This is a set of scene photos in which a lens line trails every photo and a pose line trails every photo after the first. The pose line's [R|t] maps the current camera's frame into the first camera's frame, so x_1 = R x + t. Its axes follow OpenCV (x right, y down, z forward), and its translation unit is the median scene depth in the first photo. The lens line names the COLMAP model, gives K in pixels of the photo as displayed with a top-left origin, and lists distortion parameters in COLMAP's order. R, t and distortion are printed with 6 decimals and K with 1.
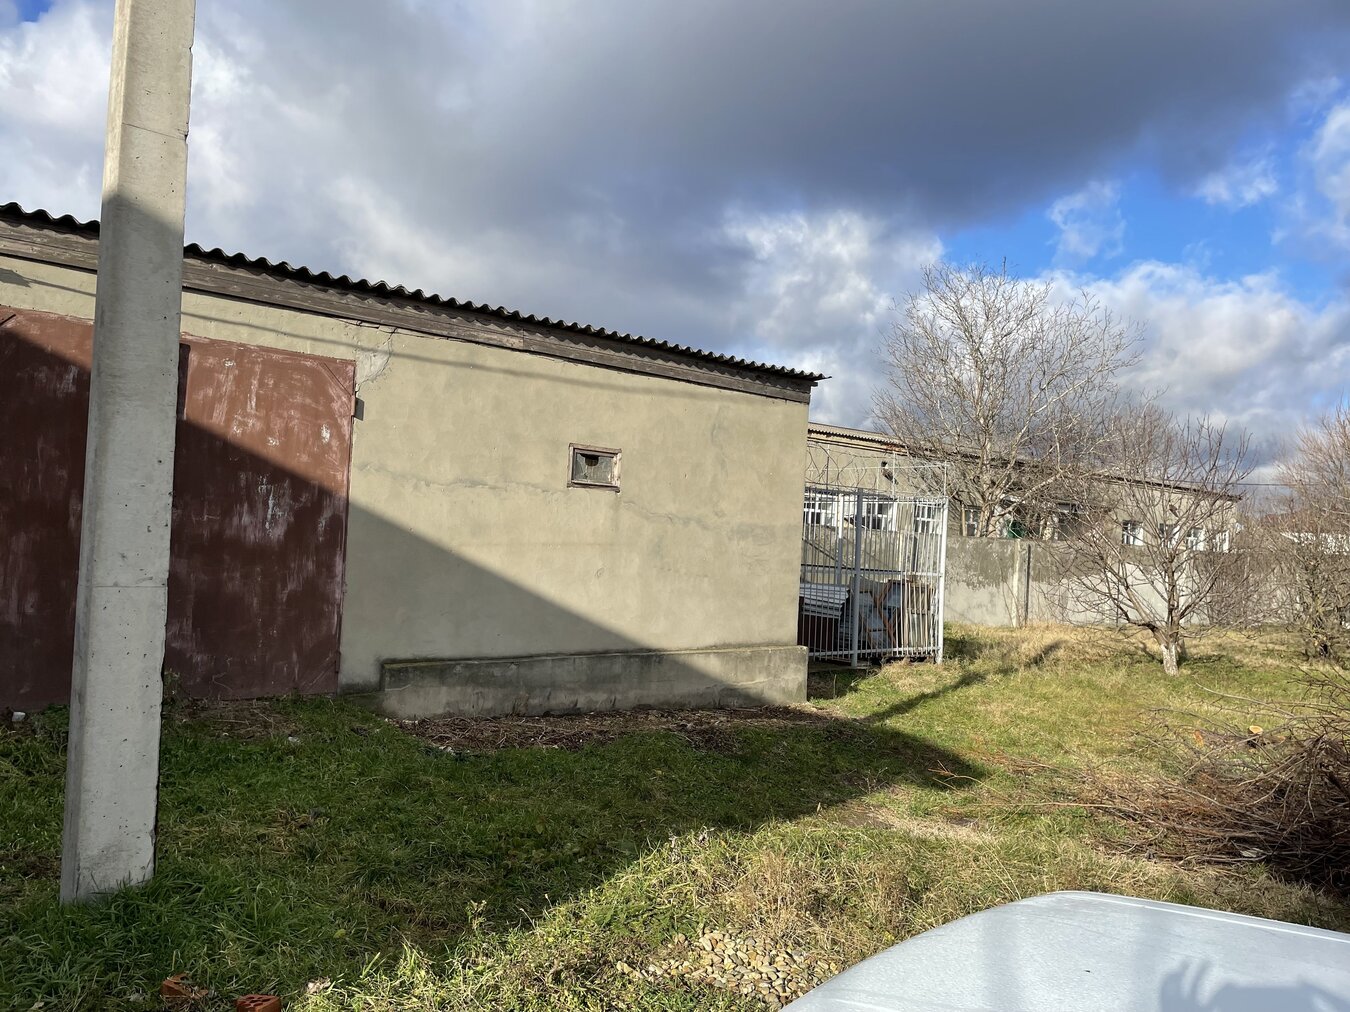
lens RADIAL K [[1007.7, 0, 669.7], [0, 1007.7, 501.4], [0, 0, 1]] dist [0.106967, -0.141885]
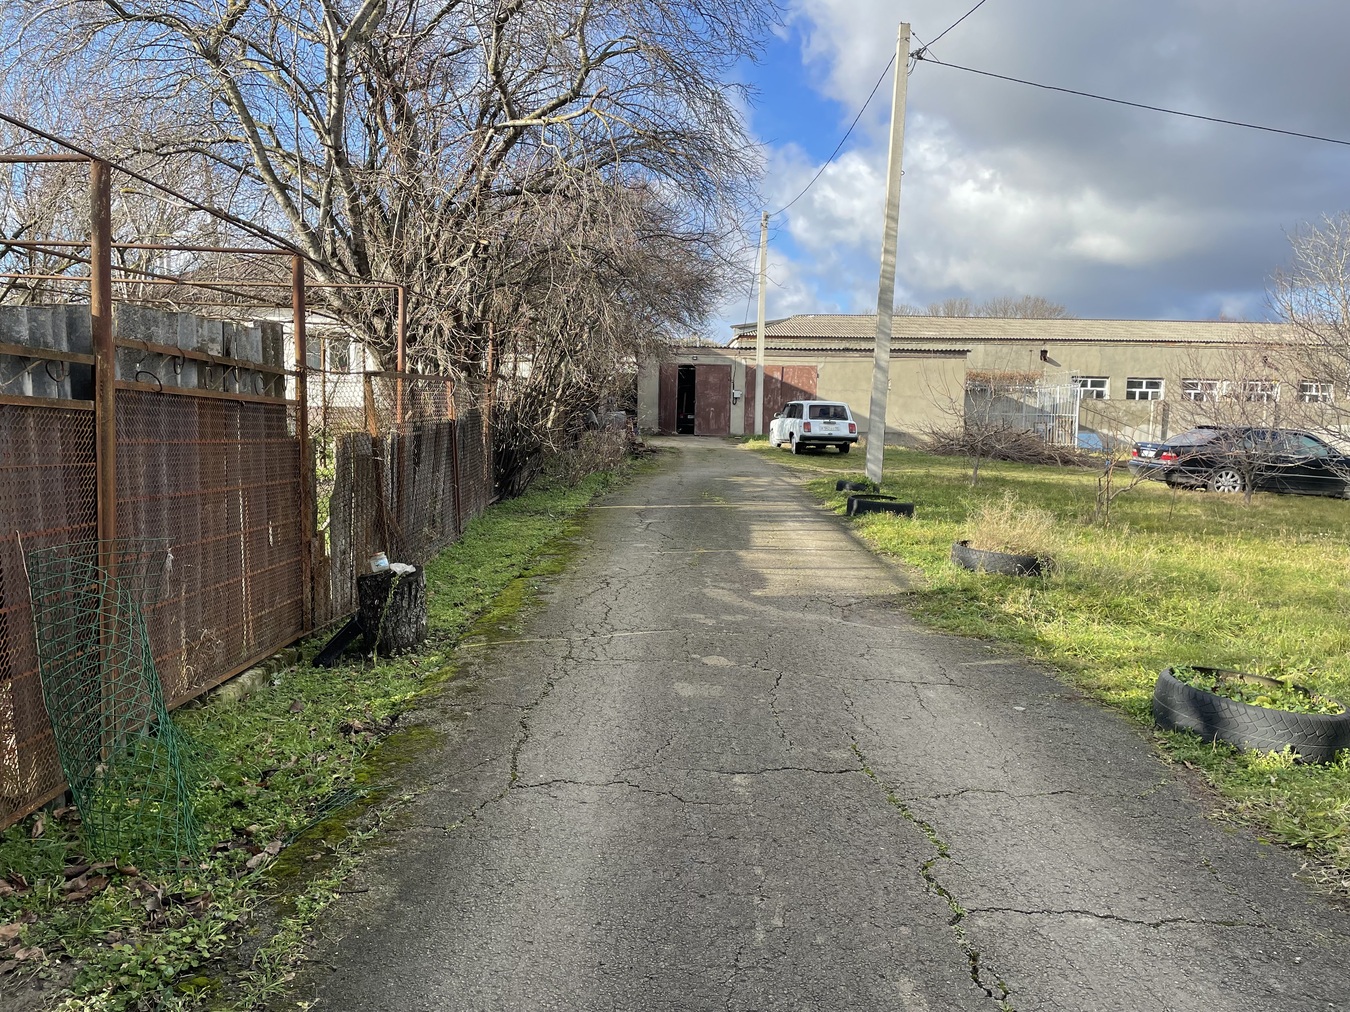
lens RADIAL K [[1007.7, 0, 669.7], [0, 1007.7, 501.4], [0, 0, 1]] dist [0.106967, -0.141885]
pose [[0.757399, 0.016862, -0.652734, 1.793177], [0.040412, 0.996539, 0.072636, 0.095234], [0.651700, -0.081393, 0.754097, -2.412891]]
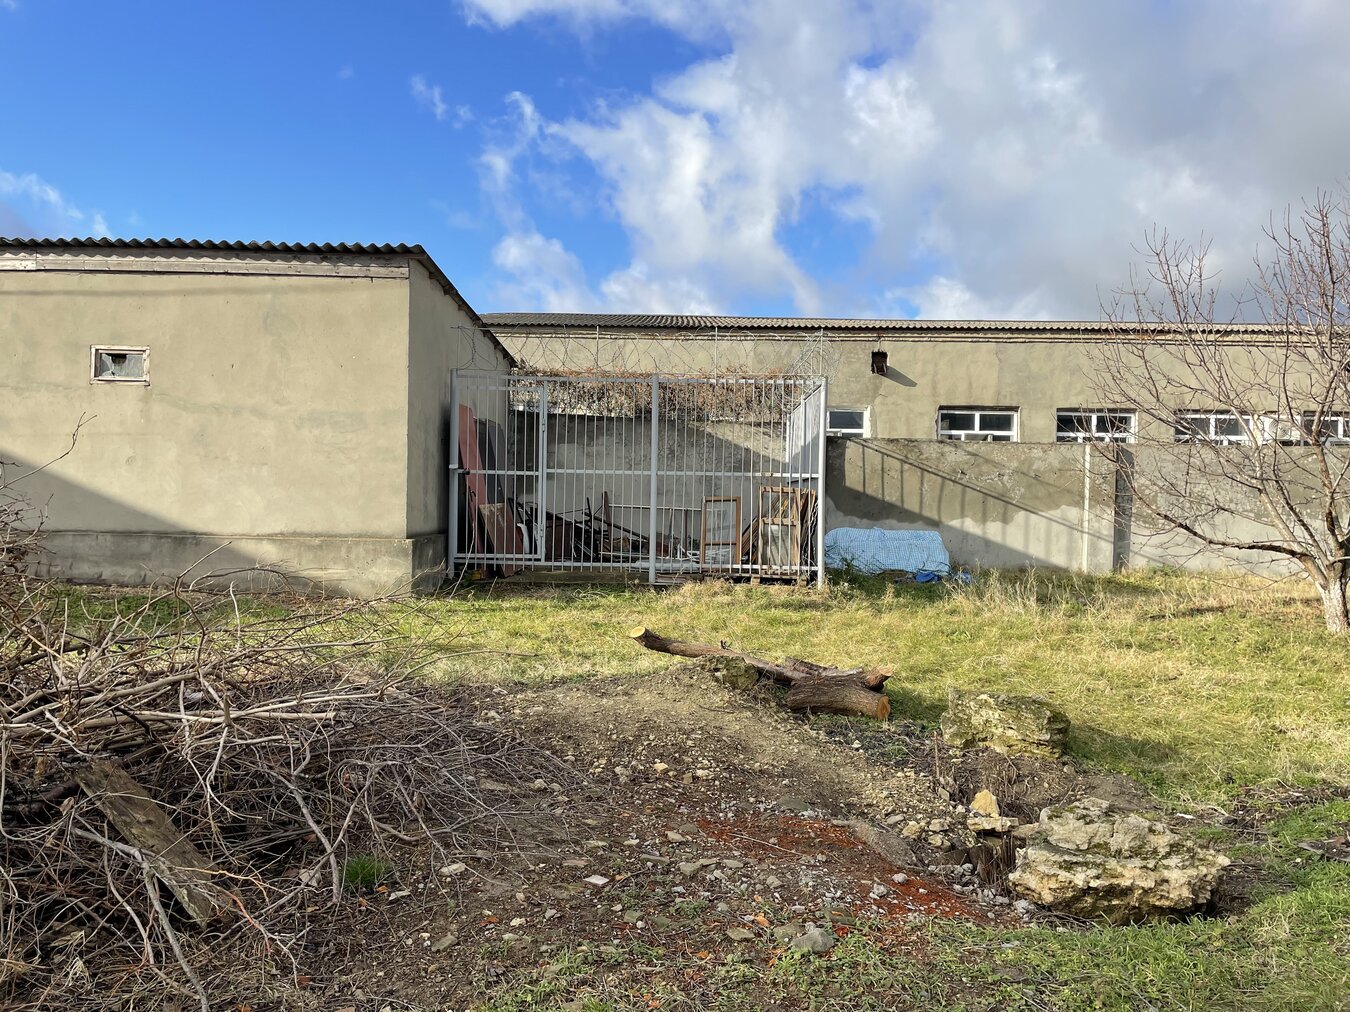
lens RADIAL K [[1007.7, 0, 669.7], [0, 1007.7, 501.4], [0, 0, 1]] dist [0.106967, -0.141885]
pose [[0.747415, -0.039101, -0.663206, 1.088145], [0.041944, 0.999052, -0.011632, 0.150326], [0.663032, -0.019123, 0.748347, 0.539238]]
